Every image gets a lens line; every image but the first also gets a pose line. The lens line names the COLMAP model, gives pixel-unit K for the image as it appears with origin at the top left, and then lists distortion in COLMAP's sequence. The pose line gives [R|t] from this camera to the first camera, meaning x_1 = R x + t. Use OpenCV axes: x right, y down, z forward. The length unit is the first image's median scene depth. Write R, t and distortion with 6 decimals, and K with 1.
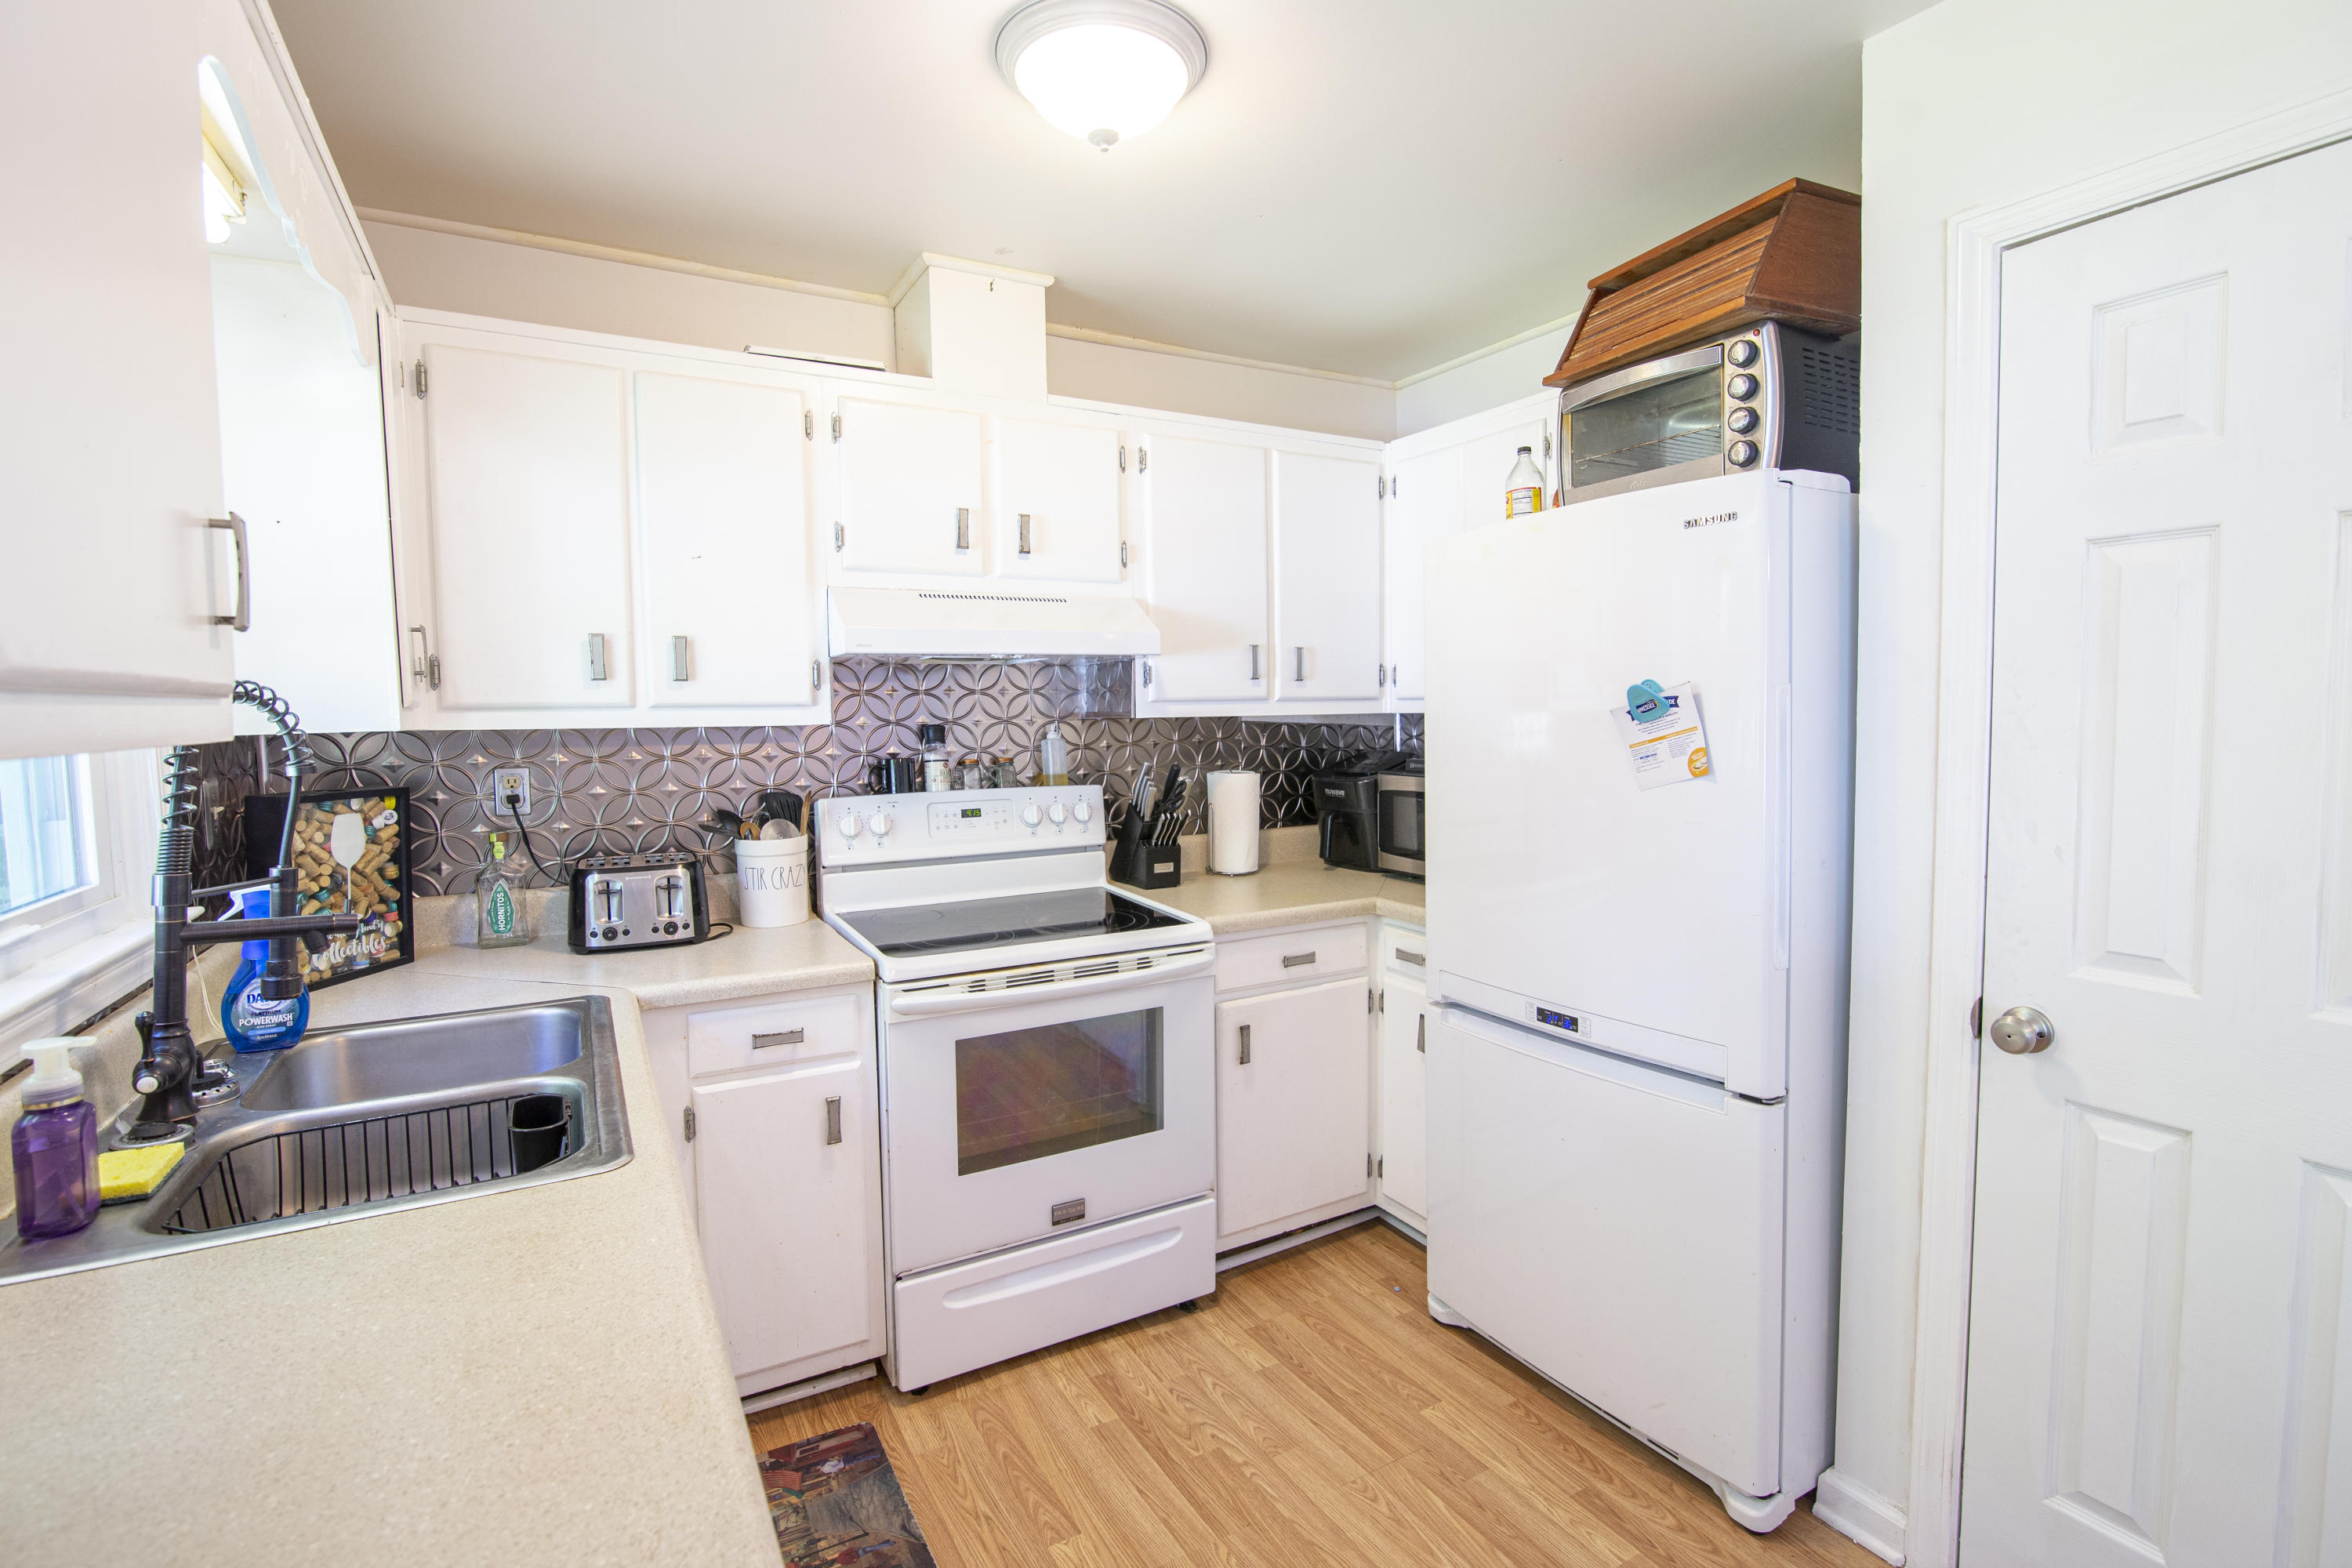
lens RADIAL K [[1077.7, 0, 1175.4], [0, 1077.7, 779.2], [0, 0, 1]] dist [-0.019228, 0.000263]
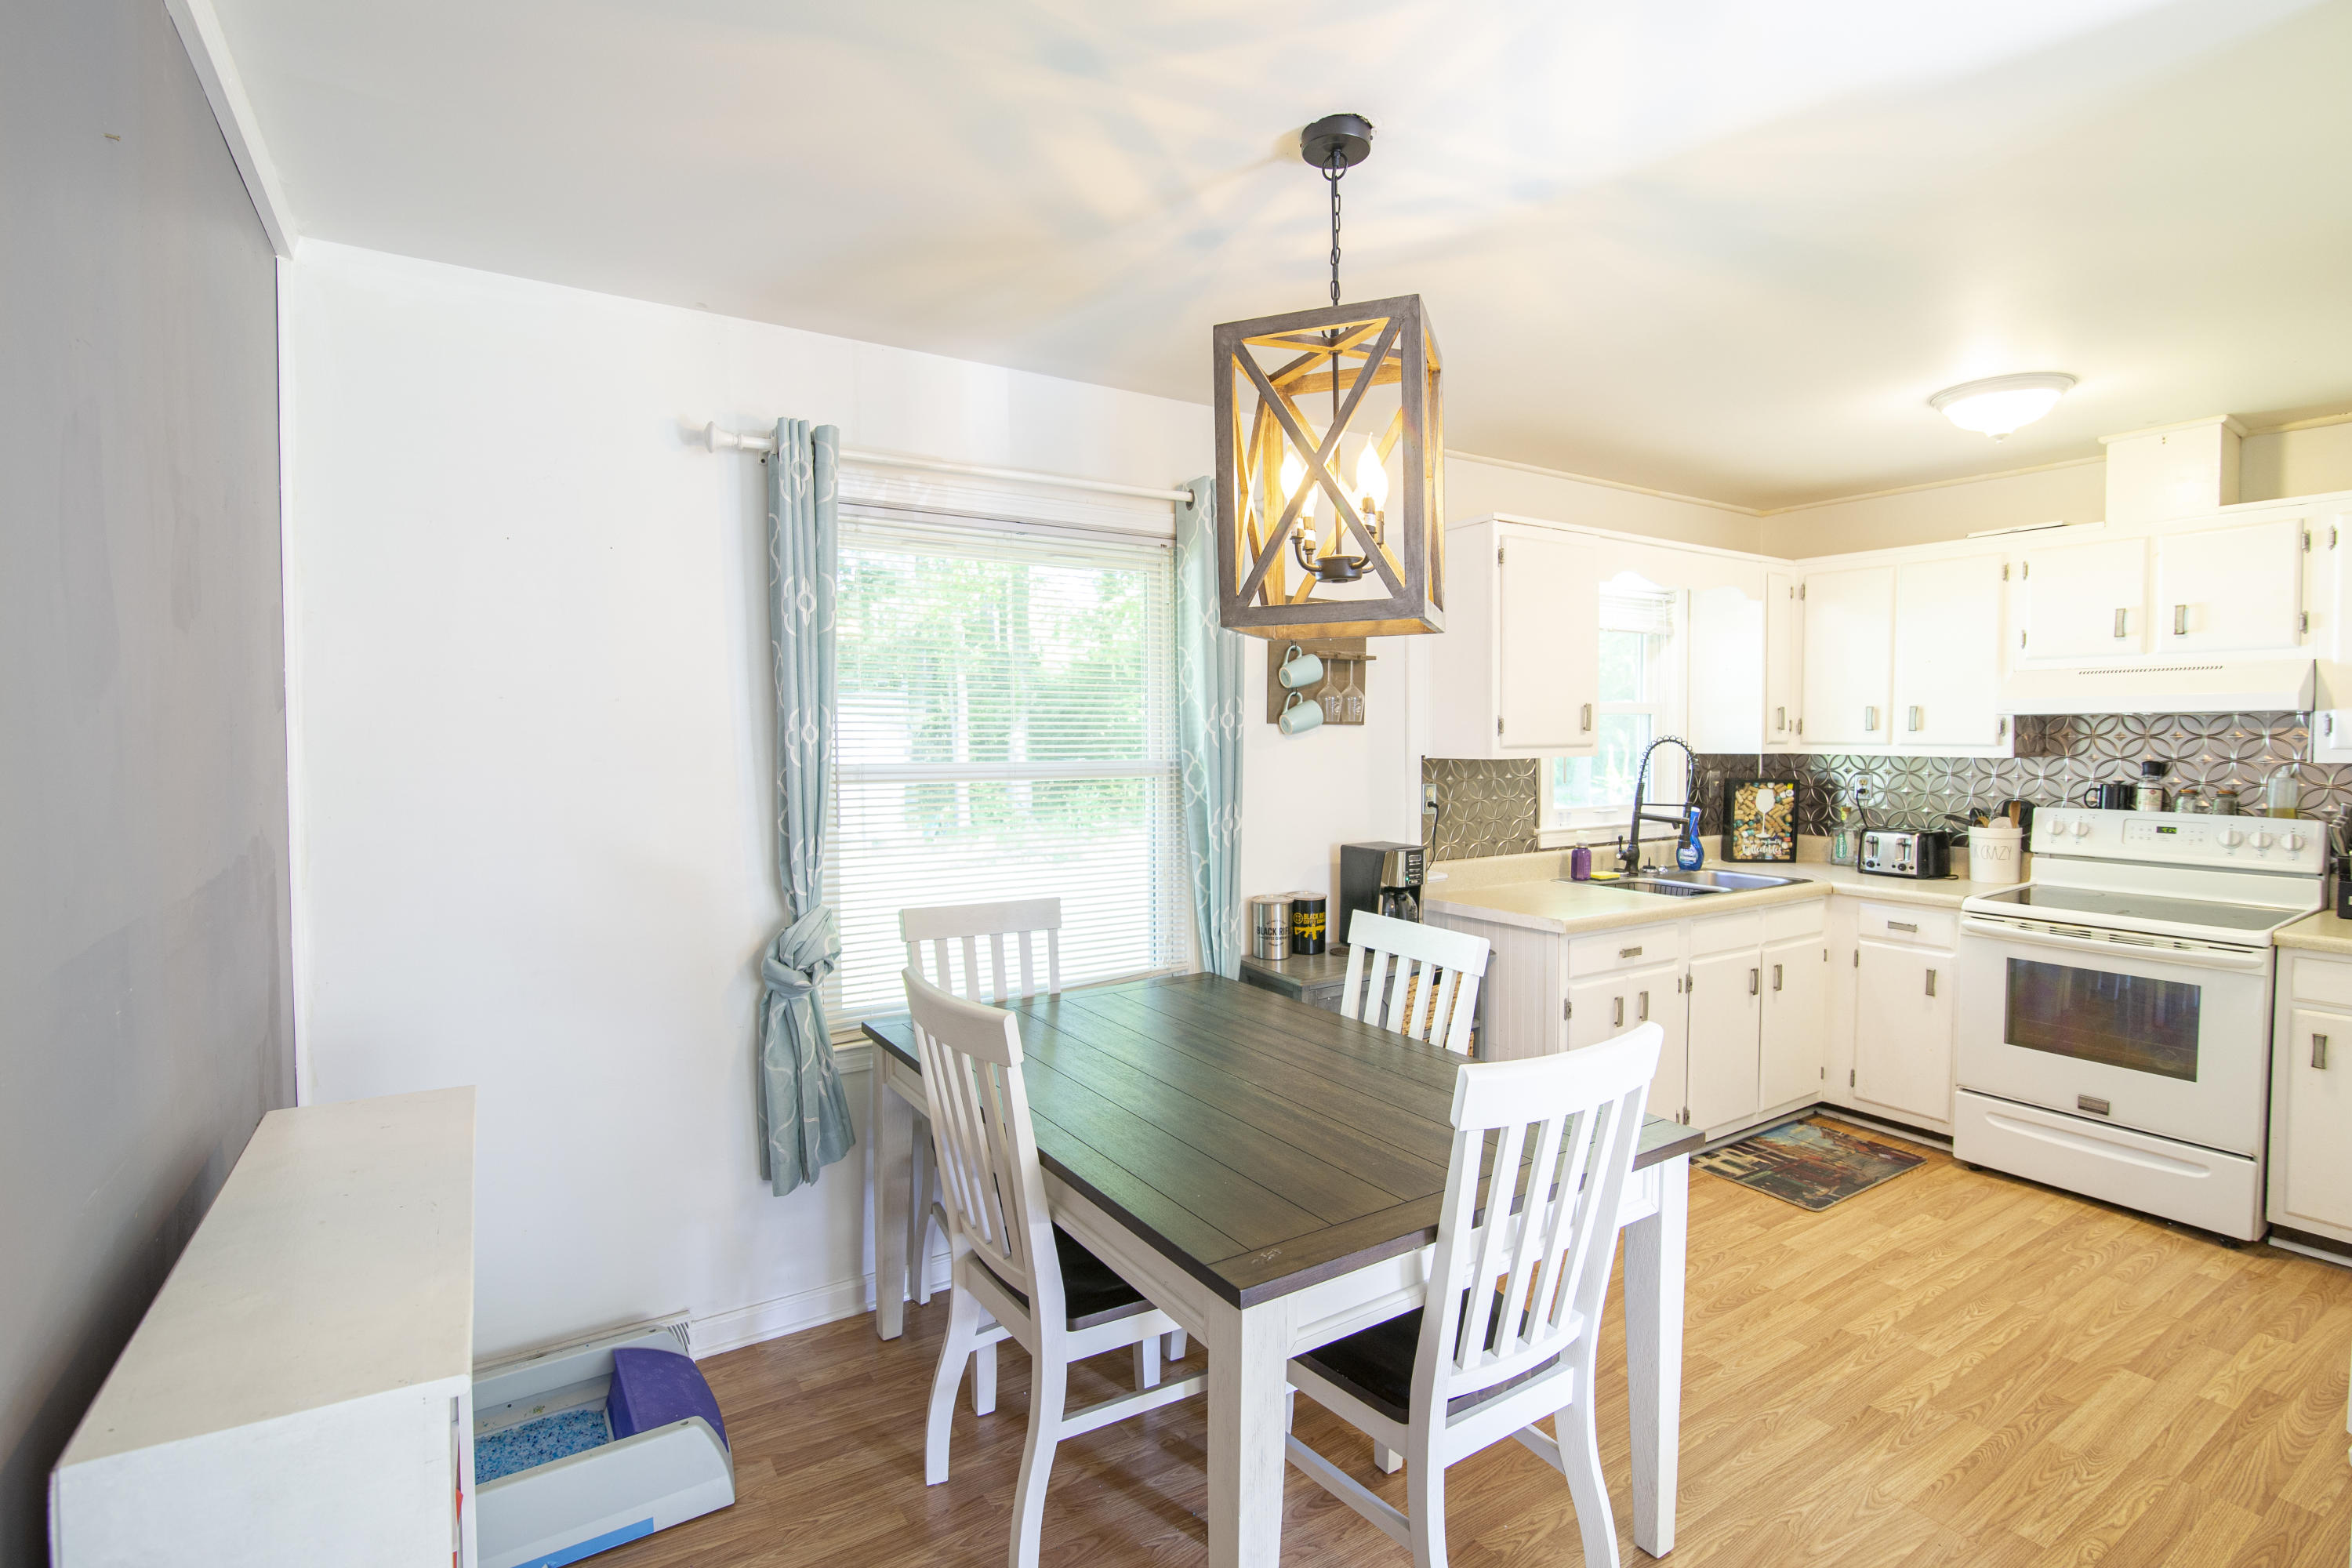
lens RADIAL K [[1077.7, 0, 1175.4], [0, 1077.7, 779.2], [0, 0, 1]] dist [-0.019228, 0.000263]
pose [[0.053336, 0.056659, -0.996968, 1.237044], [-0.063641, 0.996552, 0.053230, -0.026190], [0.996547, 0.060609, 0.056758, -0.326805]]
